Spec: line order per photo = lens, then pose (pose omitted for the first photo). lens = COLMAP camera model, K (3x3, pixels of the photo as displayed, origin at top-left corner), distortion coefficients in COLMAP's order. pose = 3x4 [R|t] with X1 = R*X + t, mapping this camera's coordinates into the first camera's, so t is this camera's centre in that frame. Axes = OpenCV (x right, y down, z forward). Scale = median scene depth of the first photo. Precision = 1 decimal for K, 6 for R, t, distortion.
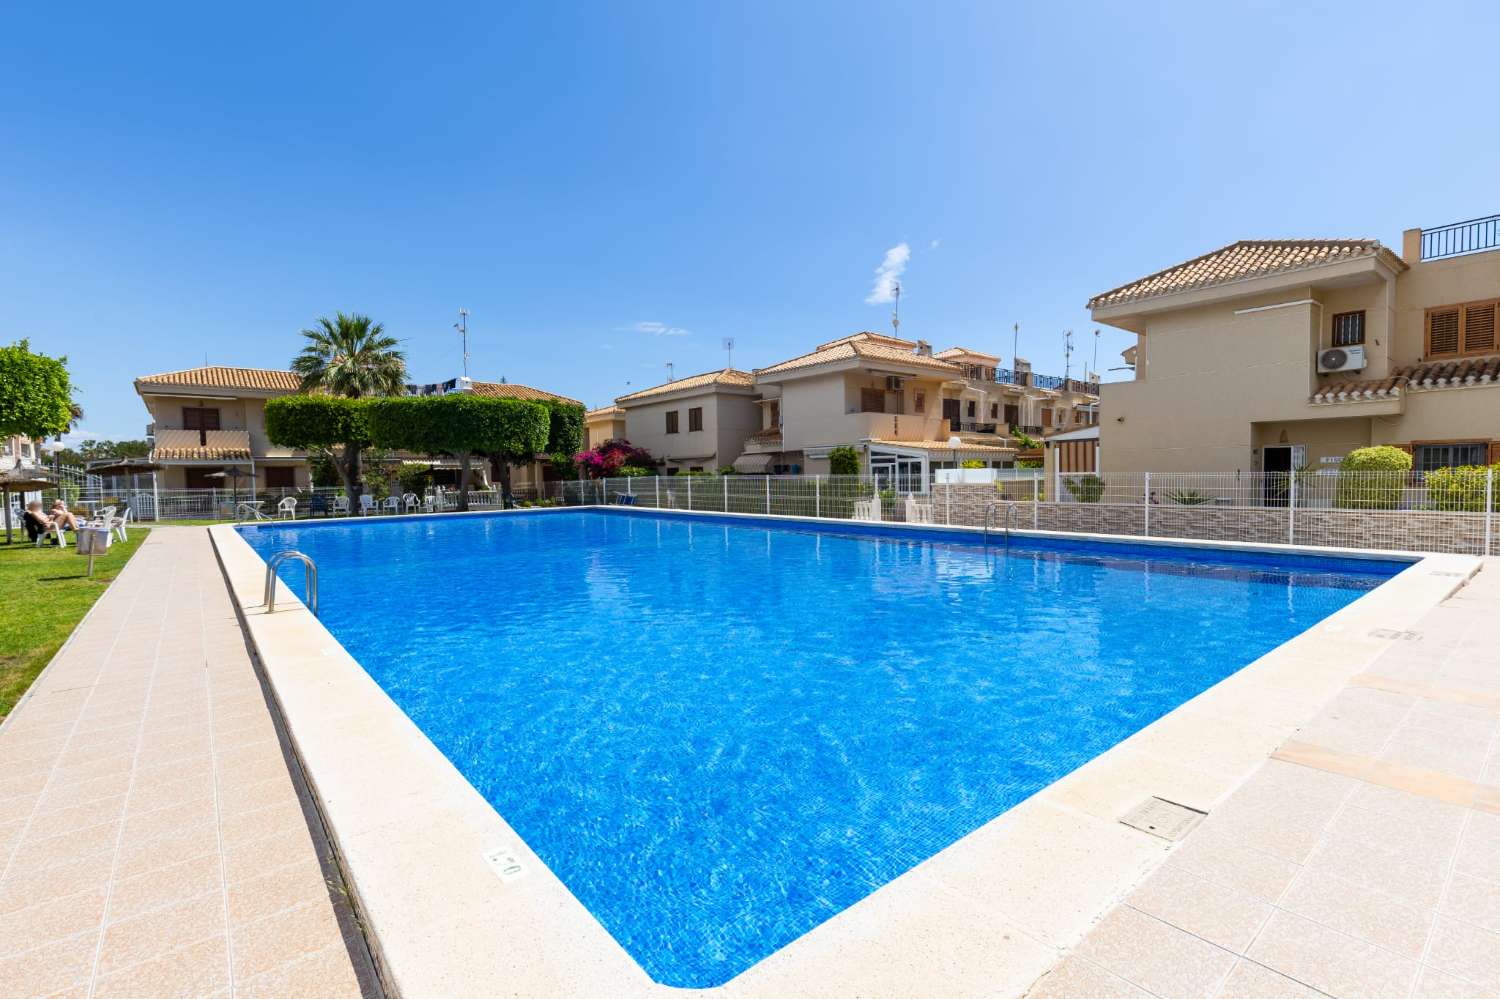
lens RADIAL K [[676.0, 0, 751.0], [0, 676.0, 501.3], [0, 0, 1]] dist [0.009268, -0.000018]
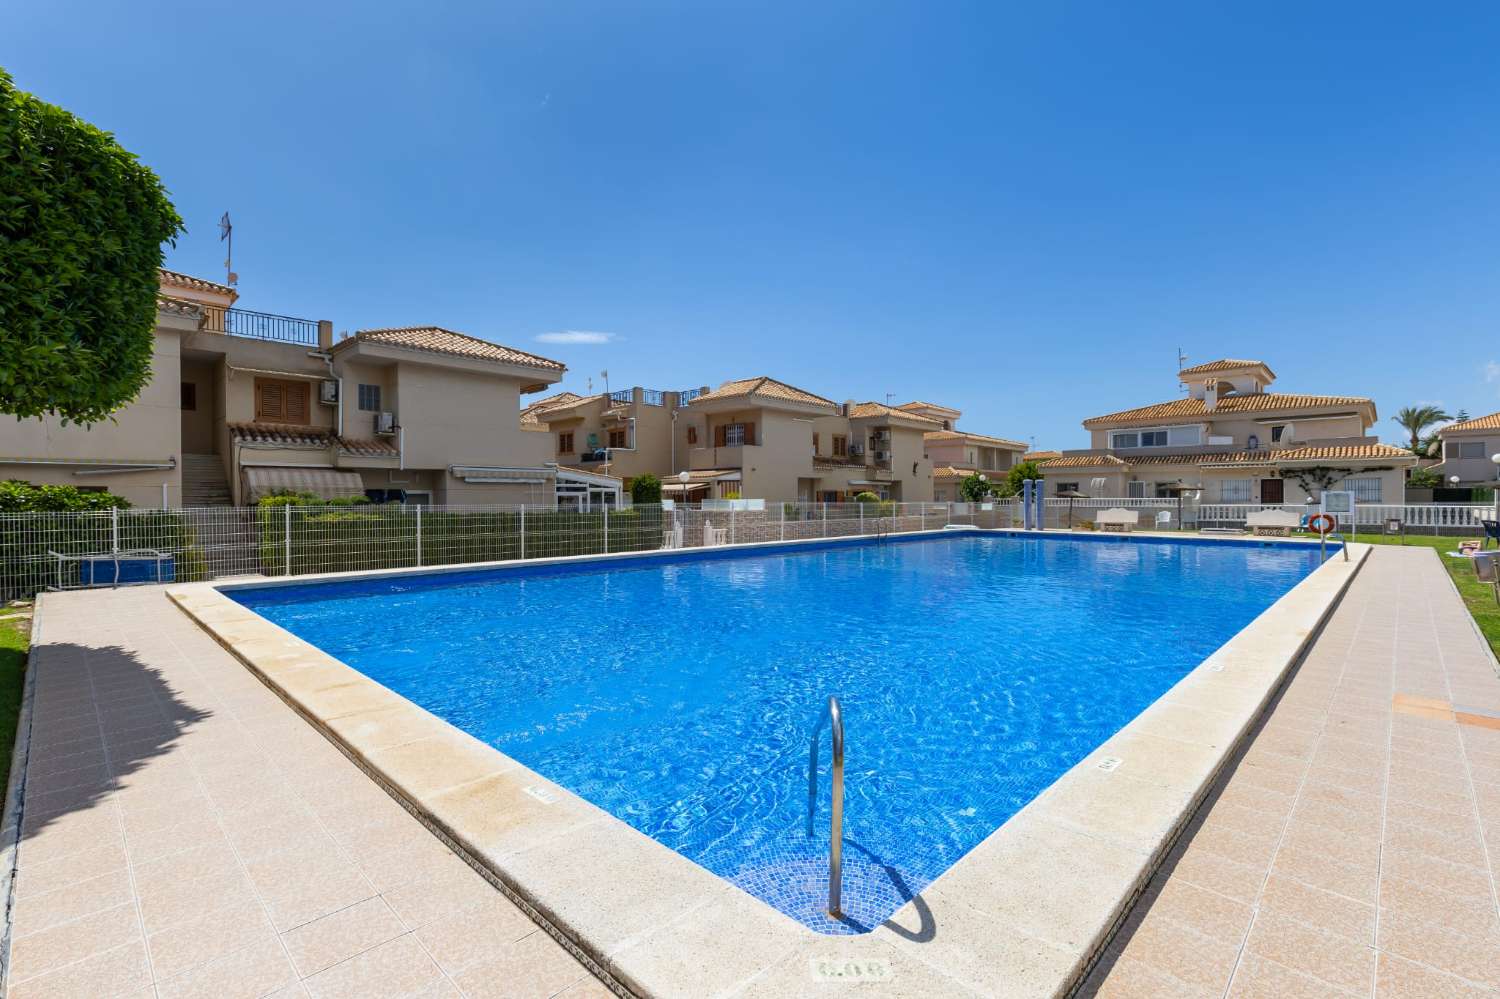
lens RADIAL K [[676.0, 0, 755.6], [0, 676.0, 501.8], [0, 0, 1]] dist [0.009268, -0.000018]
pose [[-0.124334, 0.010688, 0.992183, -0.791356], [0.045546, 0.998949, -0.005054, -0.029211], [-0.991195, 0.044561, -0.124690, 0.930271]]
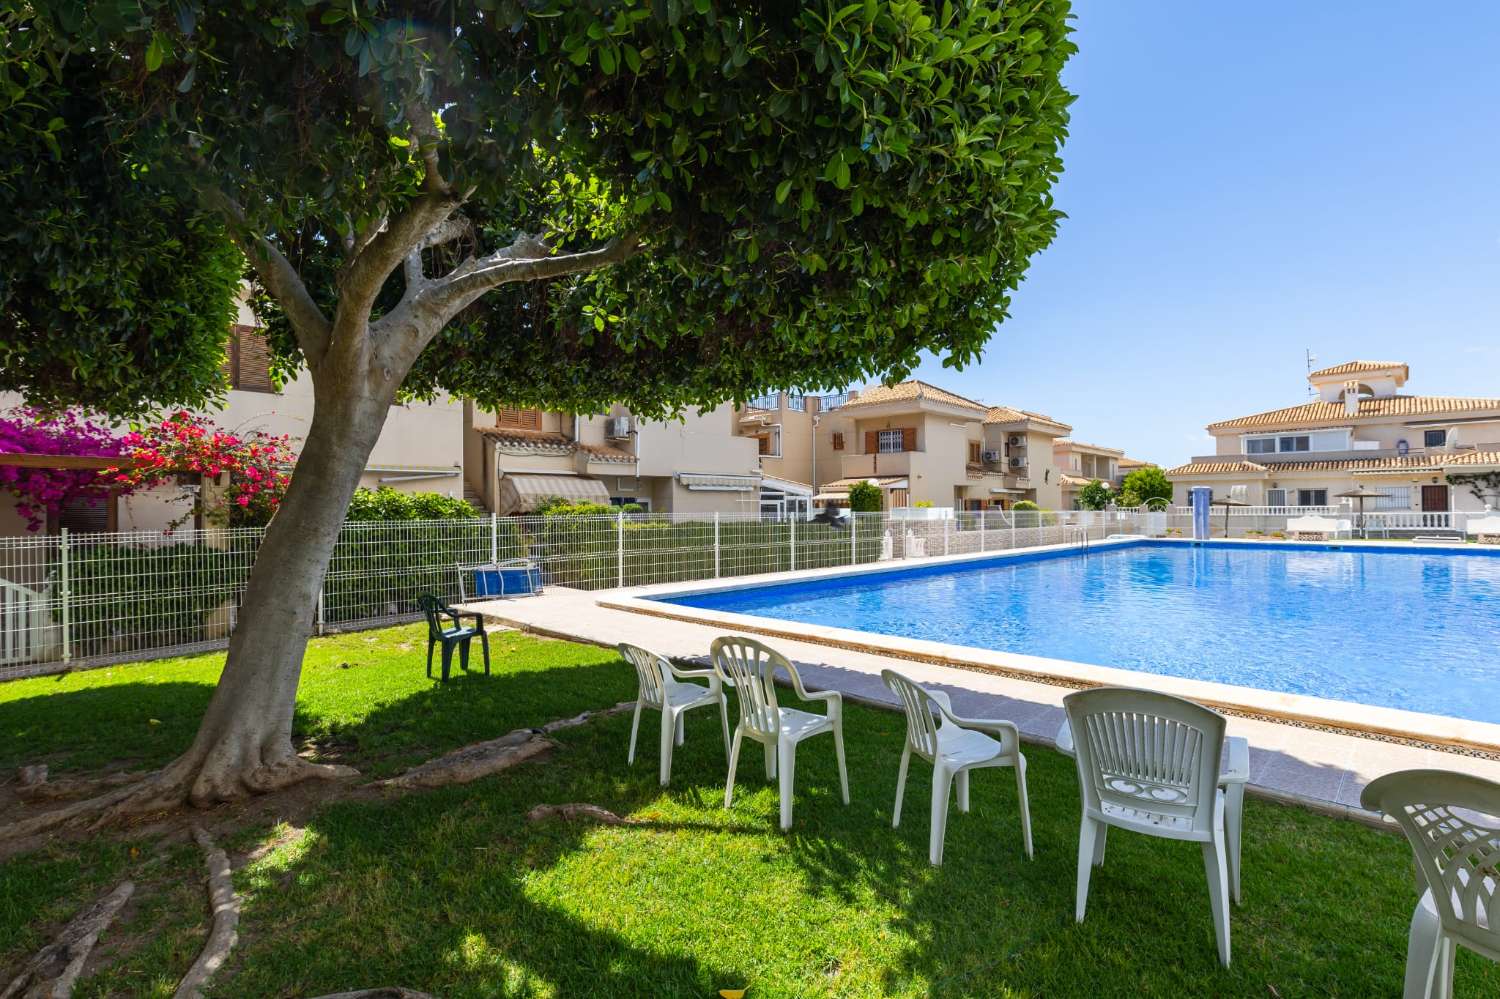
lens RADIAL K [[703.9, 0, 748.1], [0, 703.9, 508.6], [0, 0, 1]] dist [0.001996, 0.000421]
pose [[-0.120472, 0.018114, 0.992551, -0.744660], [0.049165, 0.998715, -0.012259, -0.038711], [-0.991498, 0.047322, -0.121208, 1.220264]]
